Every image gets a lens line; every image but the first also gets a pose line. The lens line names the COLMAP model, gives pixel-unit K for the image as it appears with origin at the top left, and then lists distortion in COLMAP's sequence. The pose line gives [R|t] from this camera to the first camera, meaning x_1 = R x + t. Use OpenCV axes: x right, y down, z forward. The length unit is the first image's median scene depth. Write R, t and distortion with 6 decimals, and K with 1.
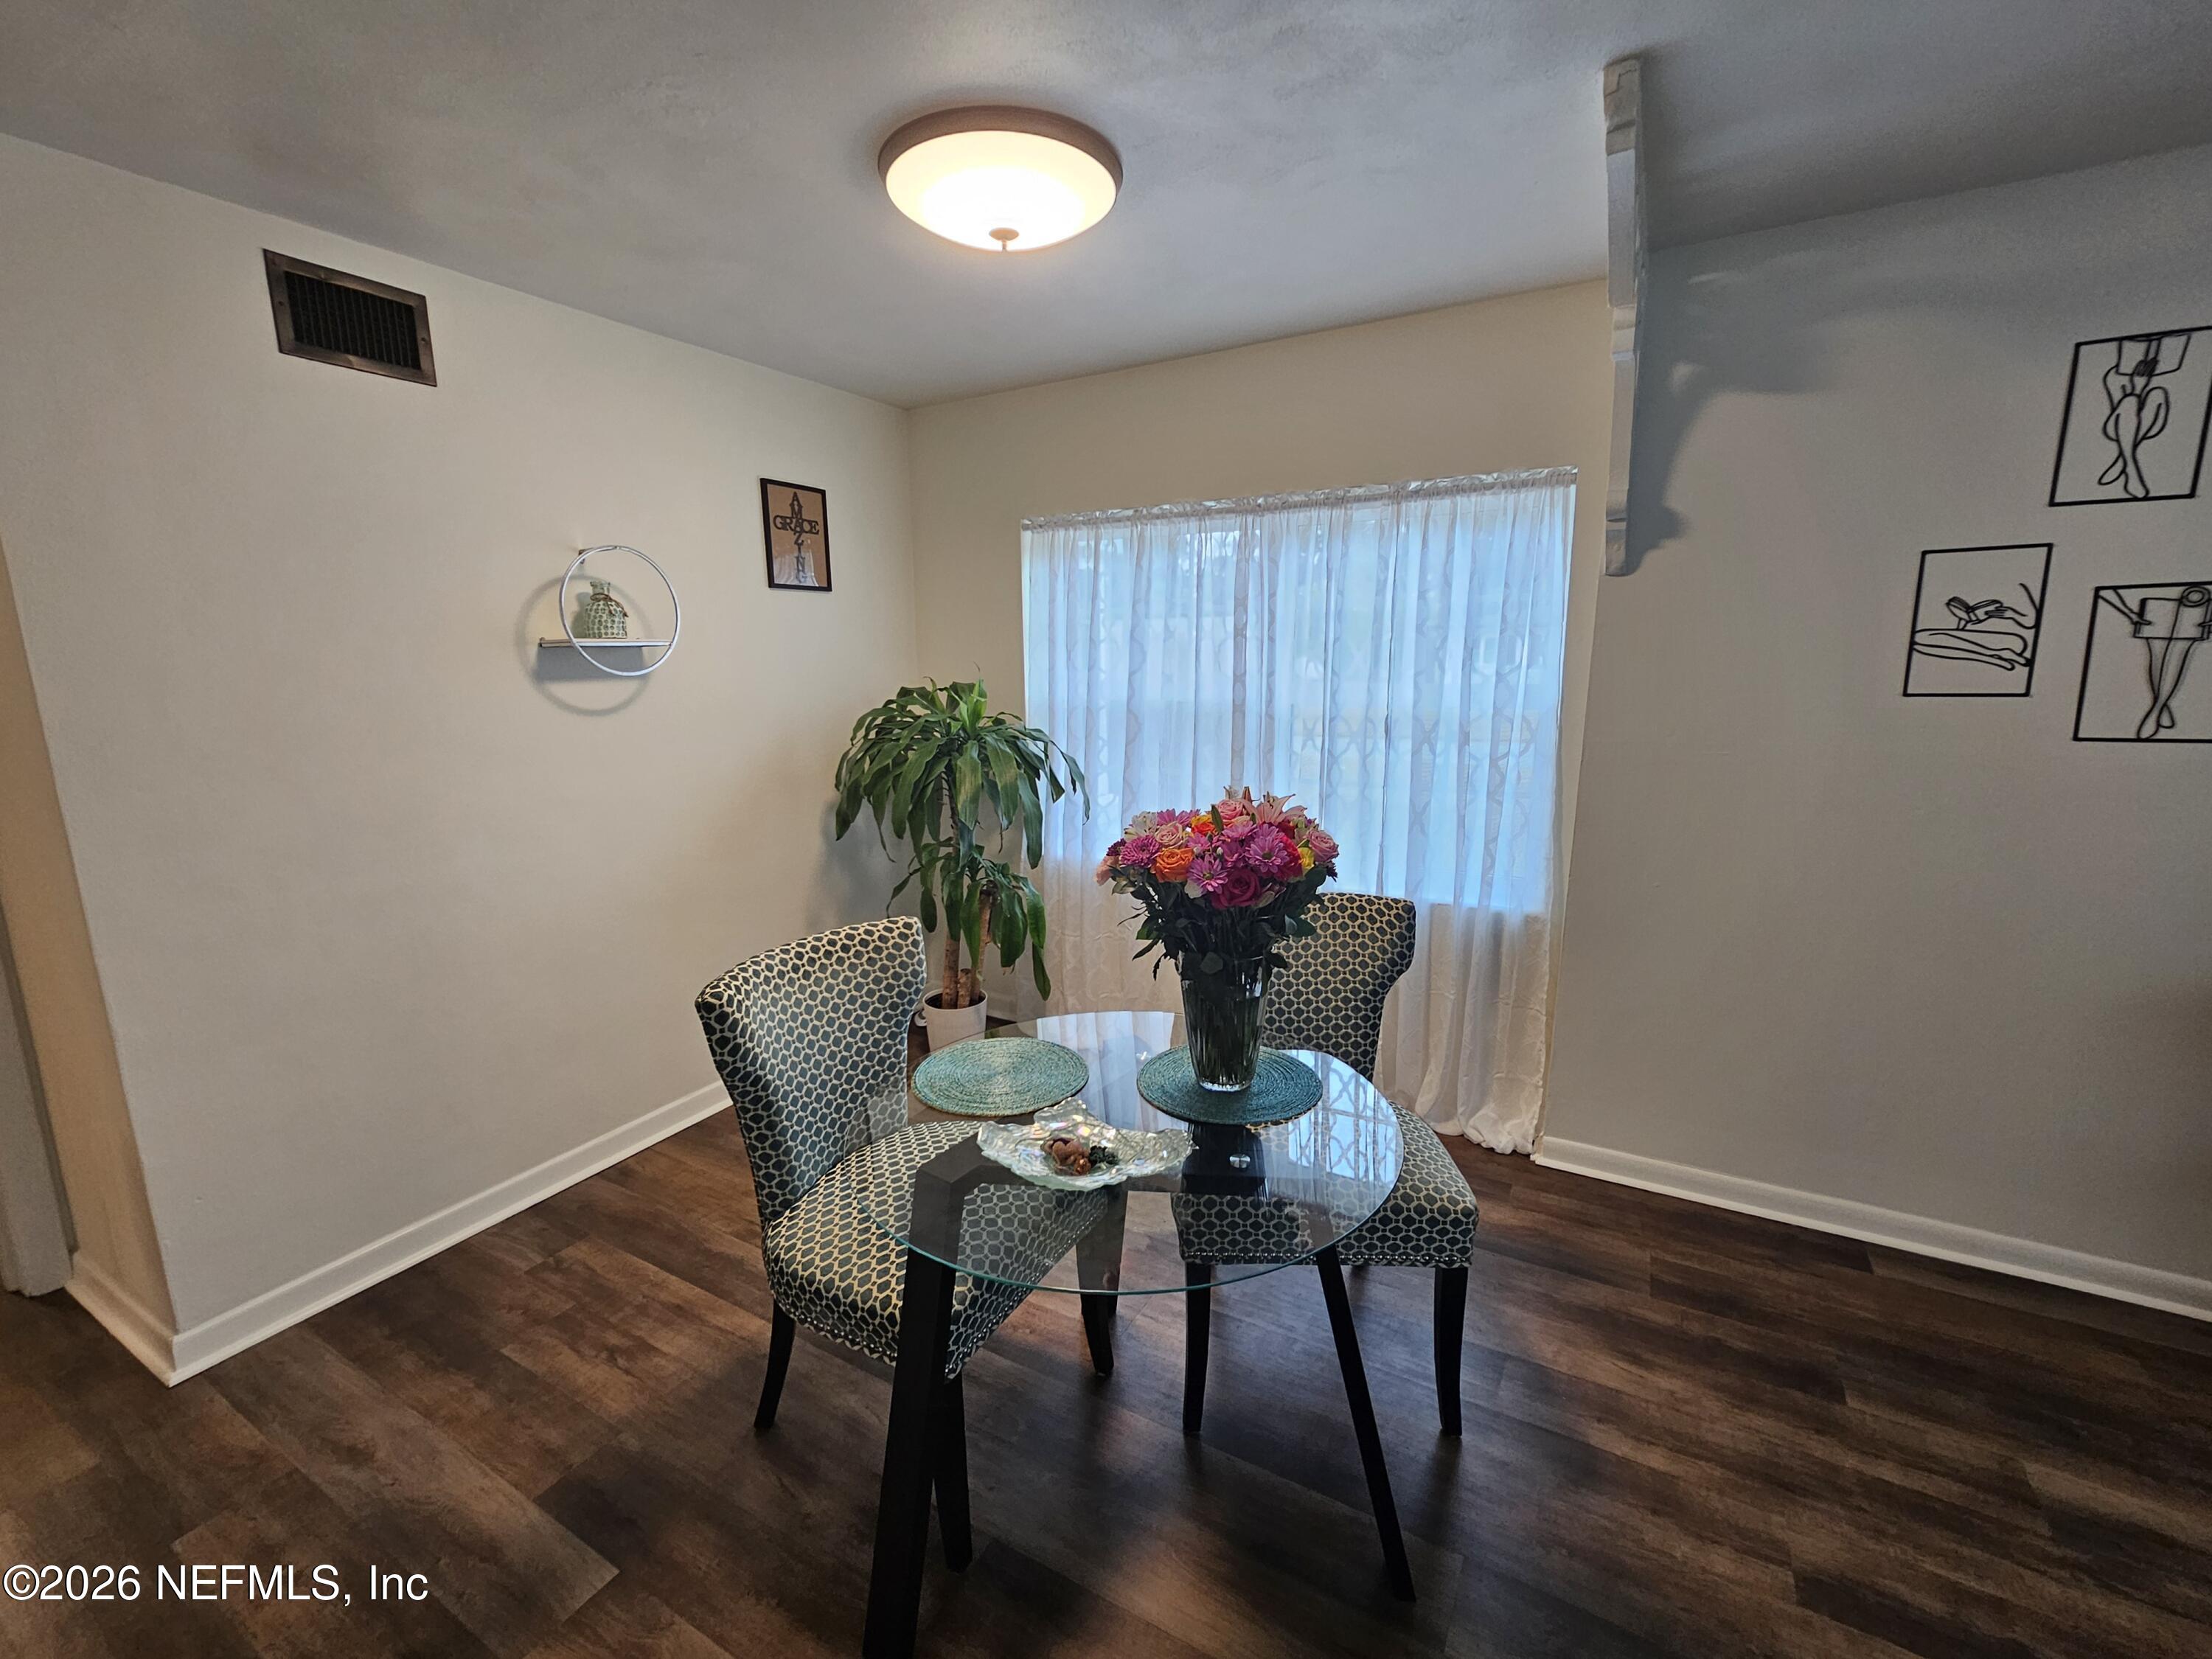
lens RADIAL K [[934.2, 0, 1099.0], [0, 934.2, 835.0], [0, 0, 1]] dist [-0.002602, -0.000083]
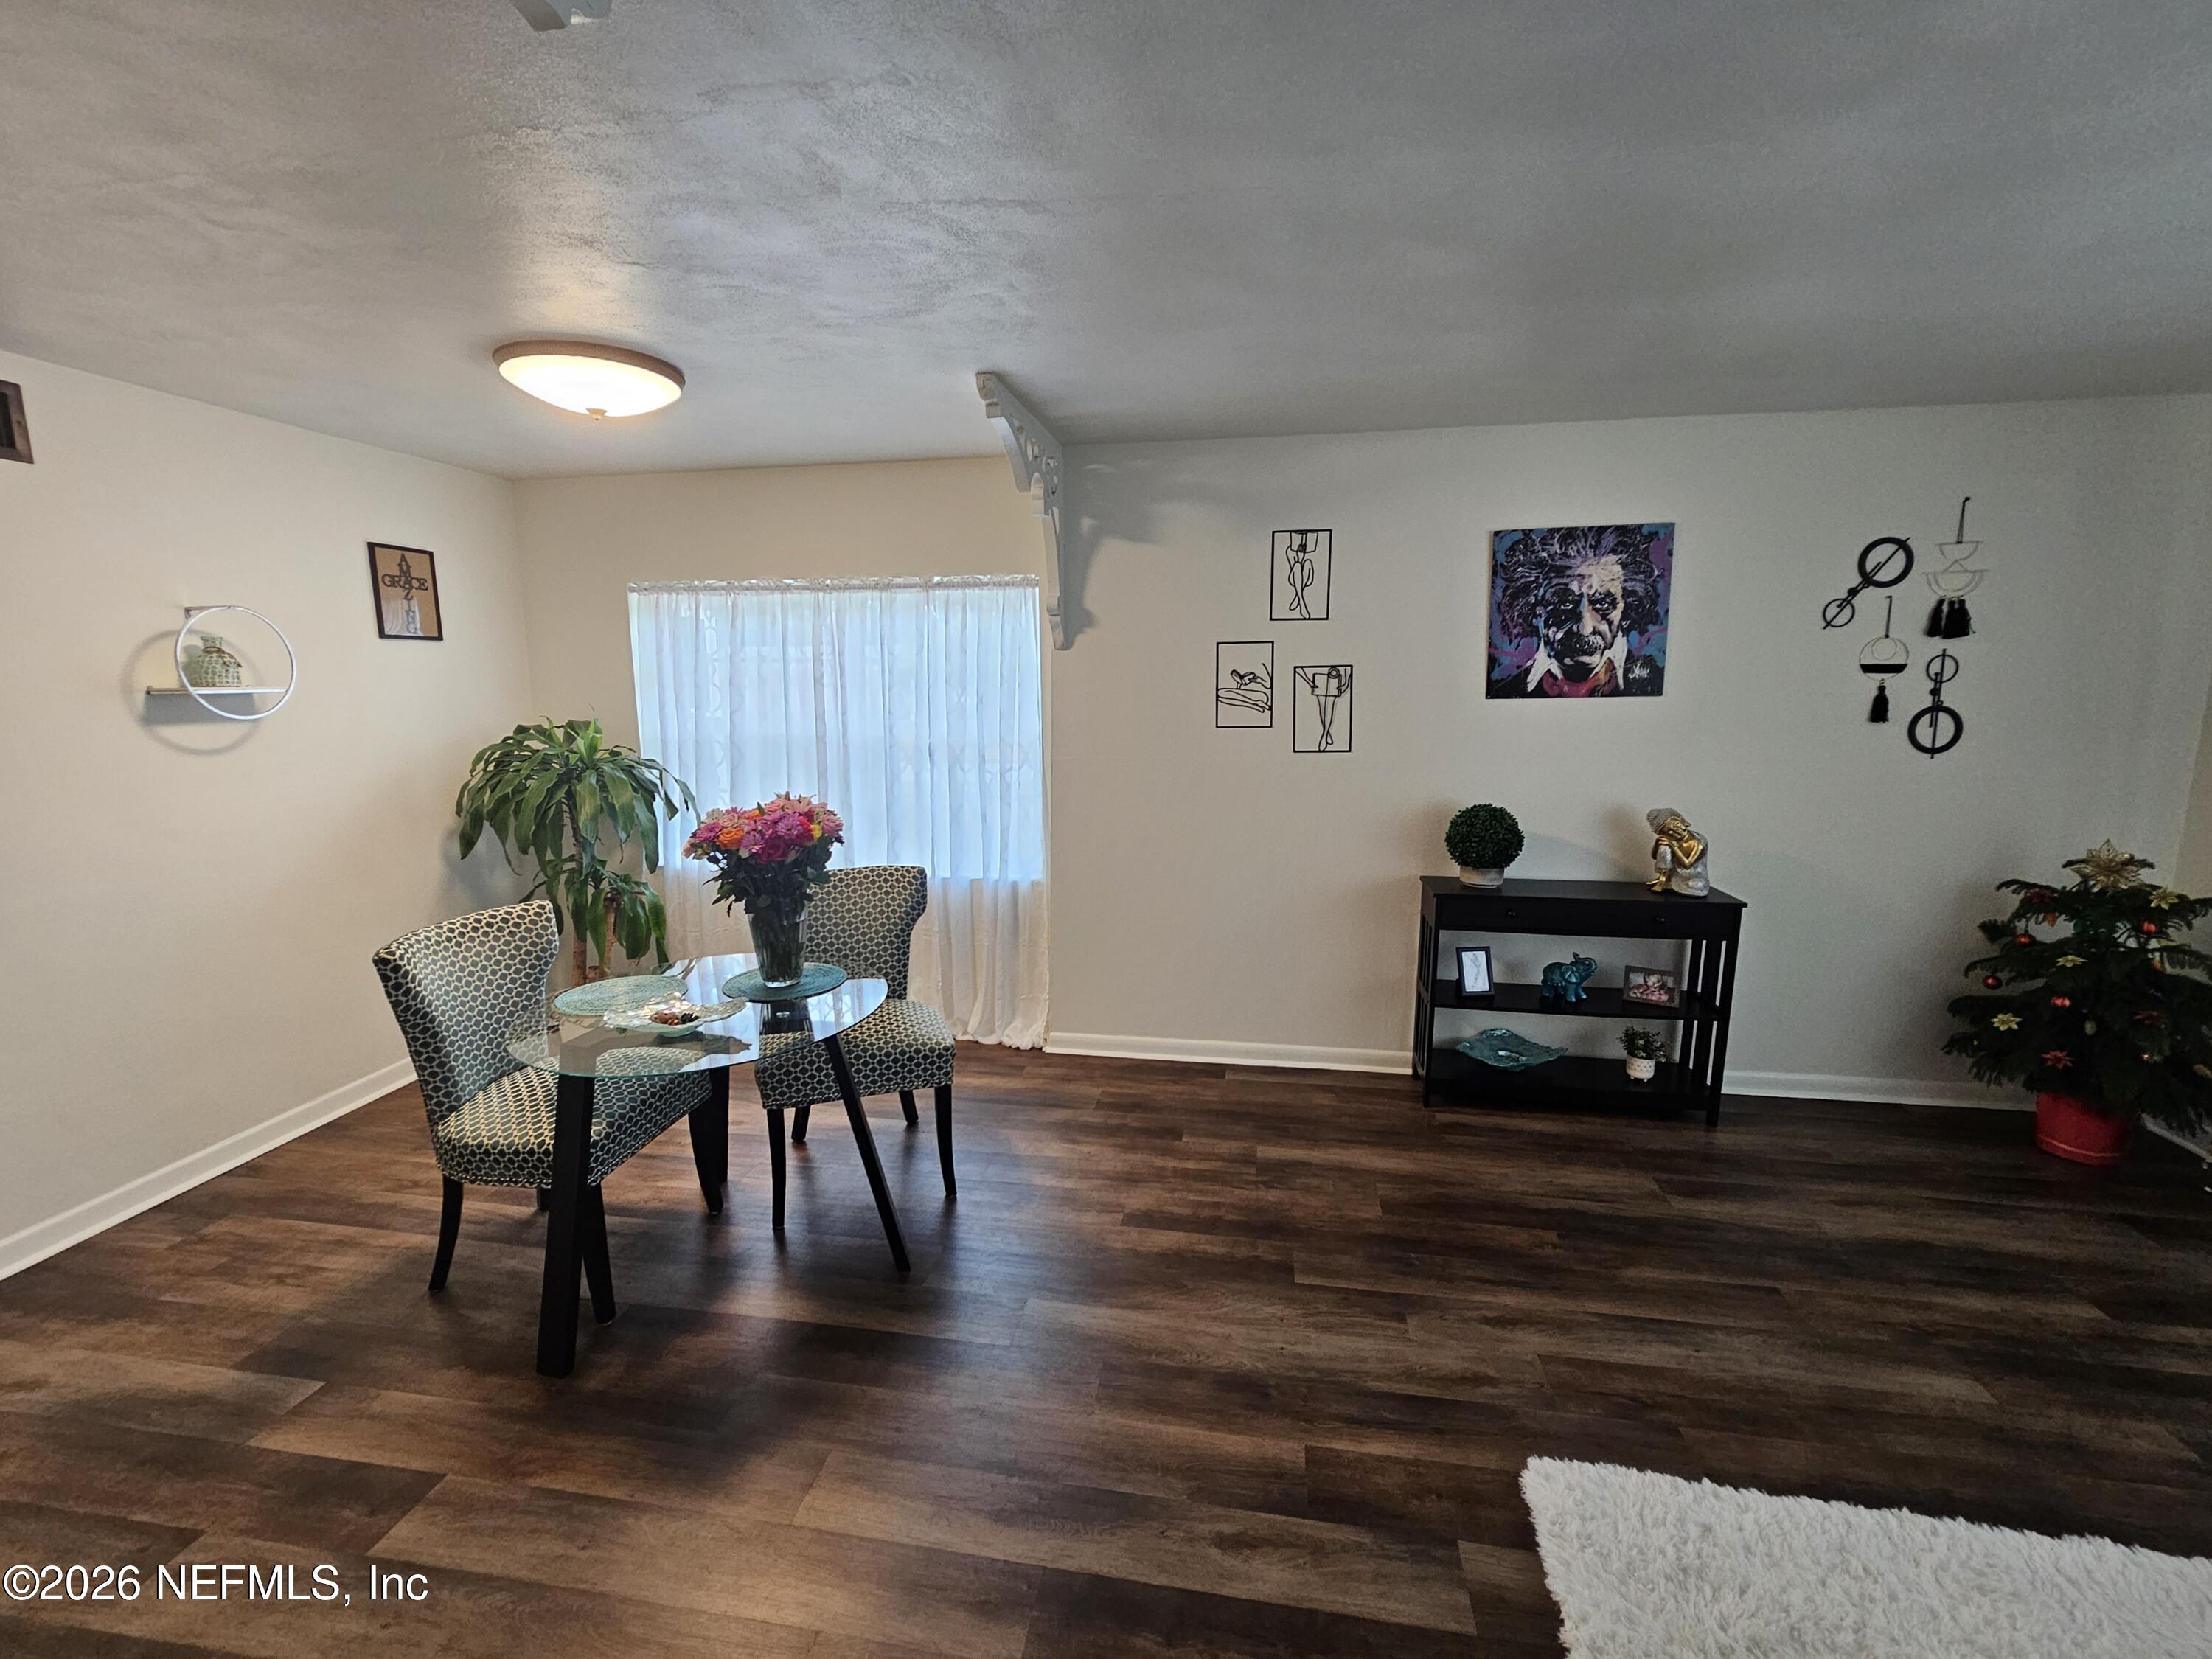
lens RADIAL K [[934.2, 0, 1099.0], [0, 934.2, 835.0], [0, 0, 1]] dist [-0.002602, -0.000083]
pose [[0.935016, -0.049418, 0.351145, 0.062750], [0.059632, 0.998052, -0.018326, 0.054374], [-0.349555, 0.038074, 0.936142, -0.433234]]
